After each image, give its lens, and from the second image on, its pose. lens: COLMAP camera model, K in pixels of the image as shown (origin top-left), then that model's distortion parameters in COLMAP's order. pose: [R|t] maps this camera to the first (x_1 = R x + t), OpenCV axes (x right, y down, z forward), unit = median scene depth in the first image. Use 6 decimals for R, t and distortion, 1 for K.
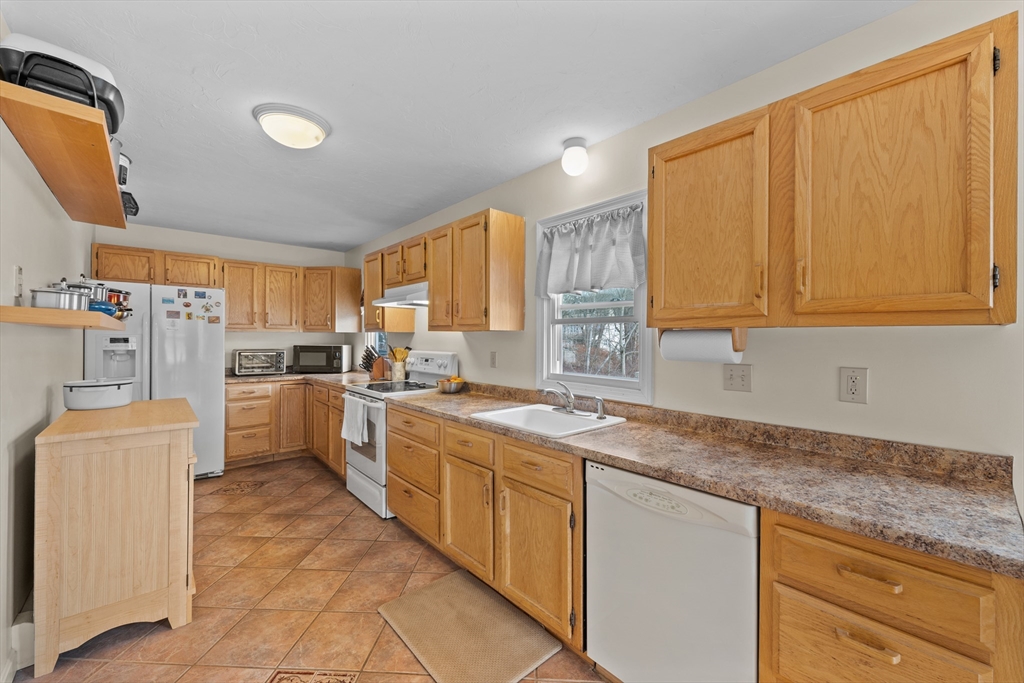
lens RADIAL K [[407.3, 0, 508.8], [0, 407.3, 340.1], [0, 0, 1]] dist [-0.004418, -0.000262]
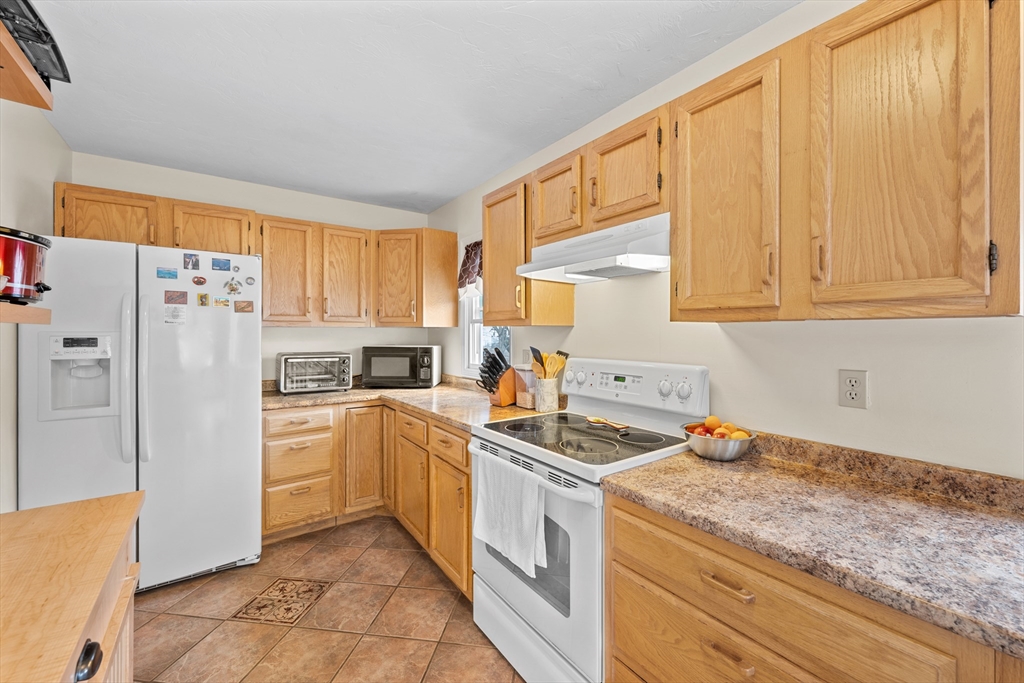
lens RADIAL K [[407.3, 0, 511.5], [0, 407.3, 335.0], [0, 0, 1]] dist [-0.004418, -0.000262]
pose [[0.995547, -0.002980, -0.094221, -0.294778], [0.002987, 0.999996, -0.000067, -0.006984], [0.094221, -0.000215, 0.995551, 0.471271]]
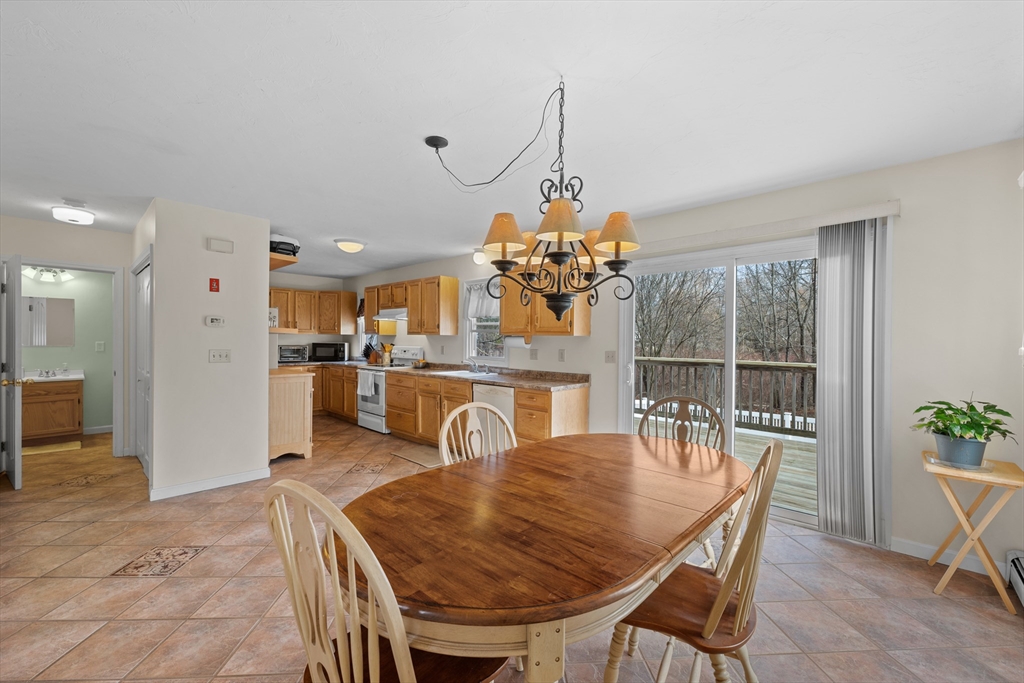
lens RADIAL K [[407.3, 0, 509.1], [0, 407.3, 343.8], [0, 0, 1]] dist [-0.004418, -0.000262]
pose [[0.995127, 0.003361, 0.098540, 0.070798], [-0.004260, 0.999951, 0.008916, 0.000023], [-0.098505, -0.009292, 0.995093, -0.783866]]
